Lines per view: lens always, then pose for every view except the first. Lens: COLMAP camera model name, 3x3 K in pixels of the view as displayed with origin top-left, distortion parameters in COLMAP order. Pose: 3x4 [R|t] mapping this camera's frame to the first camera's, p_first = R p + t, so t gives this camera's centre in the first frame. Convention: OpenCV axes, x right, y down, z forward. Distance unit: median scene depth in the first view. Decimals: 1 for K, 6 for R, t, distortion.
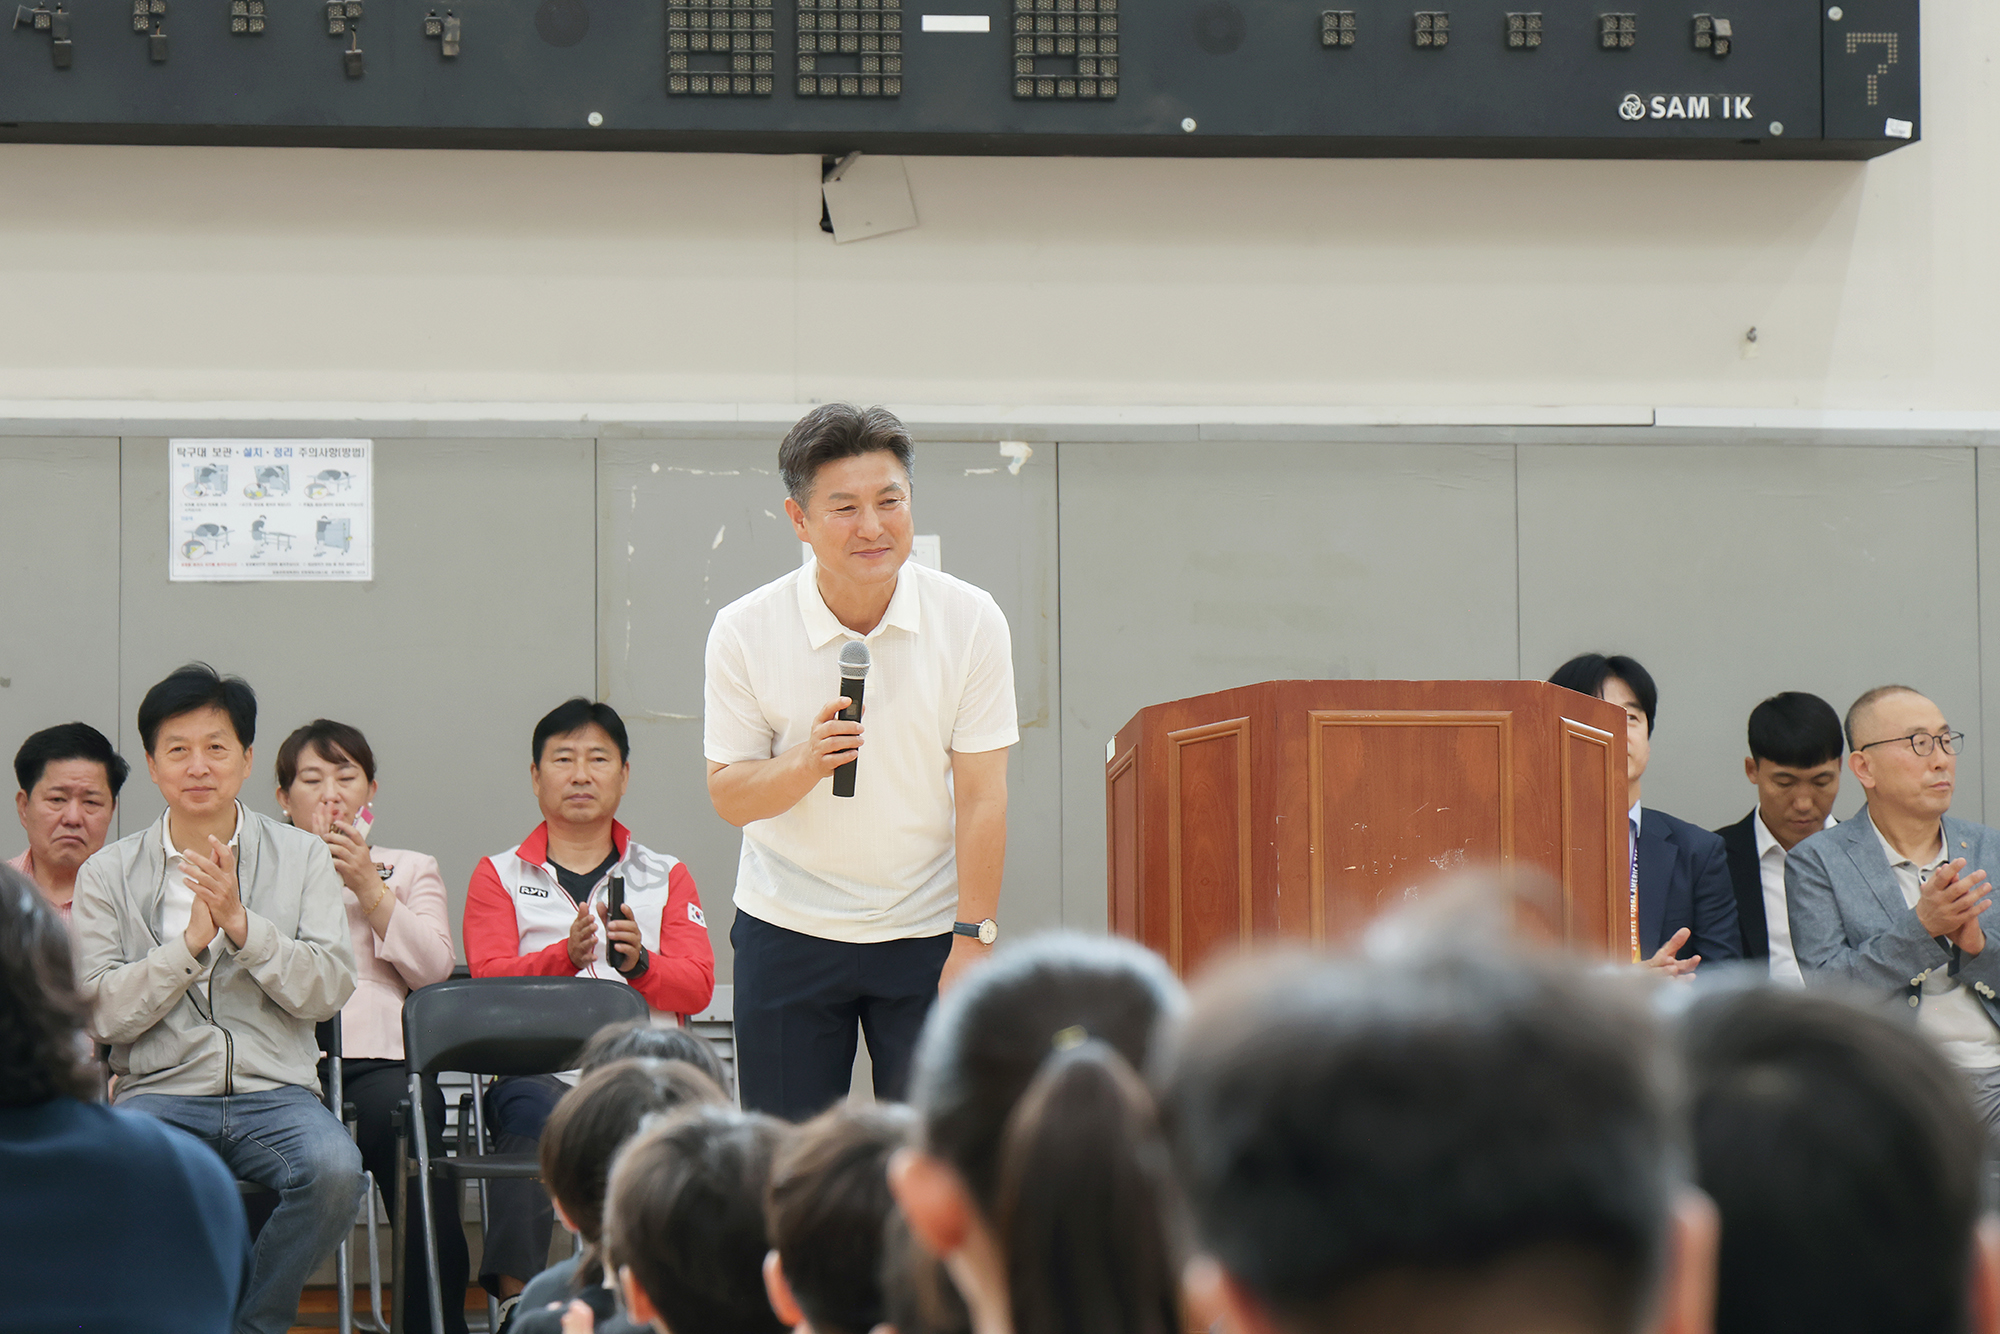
lens RADIAL K [[6680.1, 0, 854.5], [0, 6680.1, 518.6], [0, 0, 1]] dist [0.541288, -0.603160]
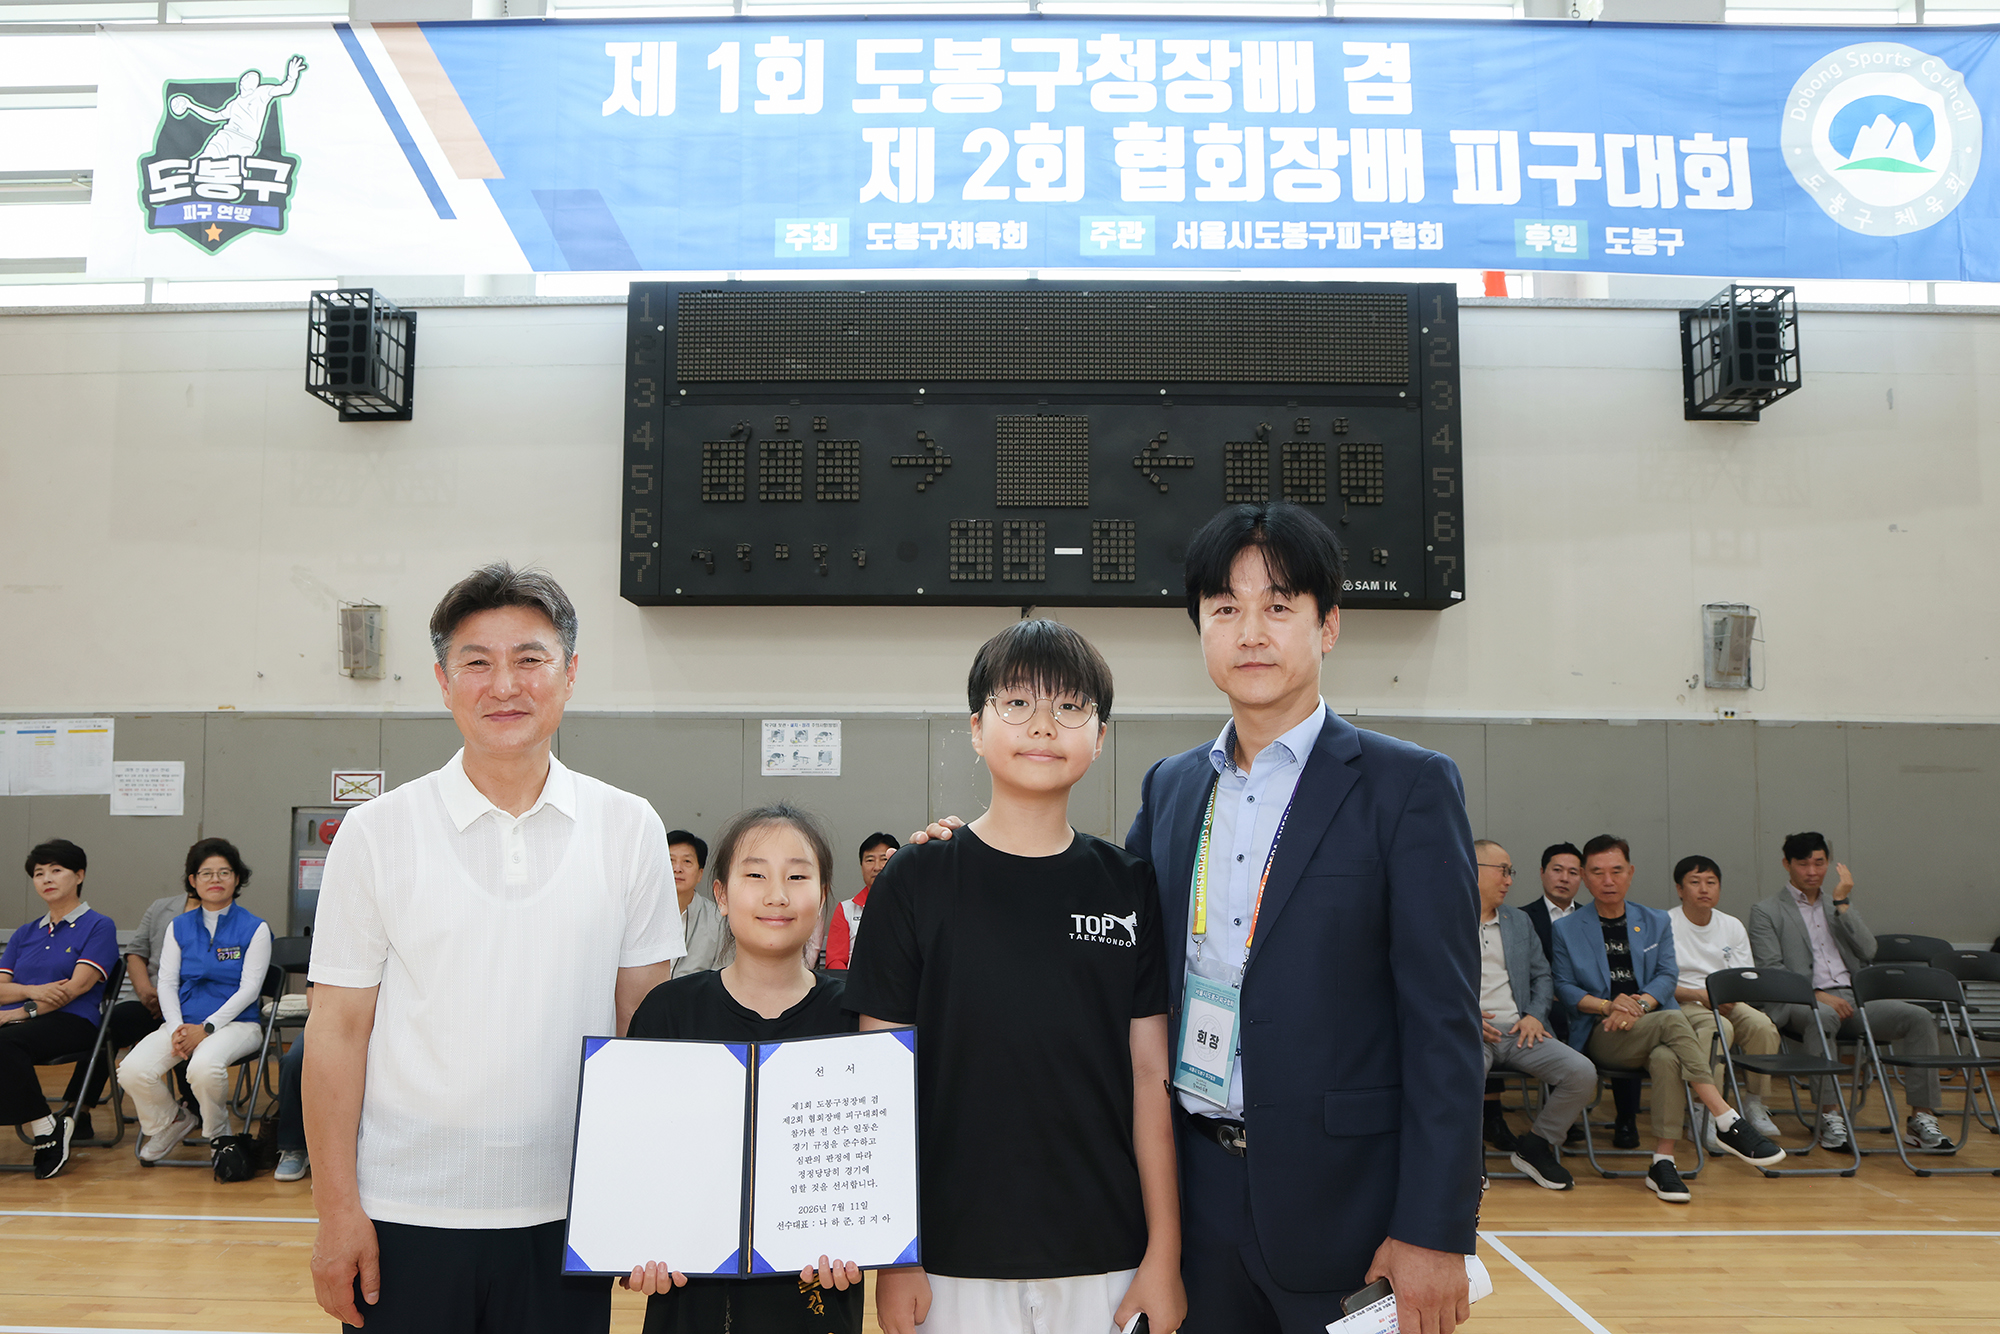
lens RADIAL K [[1167.1, 0, 971.1], [0, 1167.1, 735.3], [0, 0, 1]] dist [-0.041463, 0.001702]
pose [[0.990204, 0.001968, -0.139614, 0.039510], [-0.002110, 0.999997, -0.000867, -0.006013], [0.139612, 0.001153, 0.990206, 0.572043]]
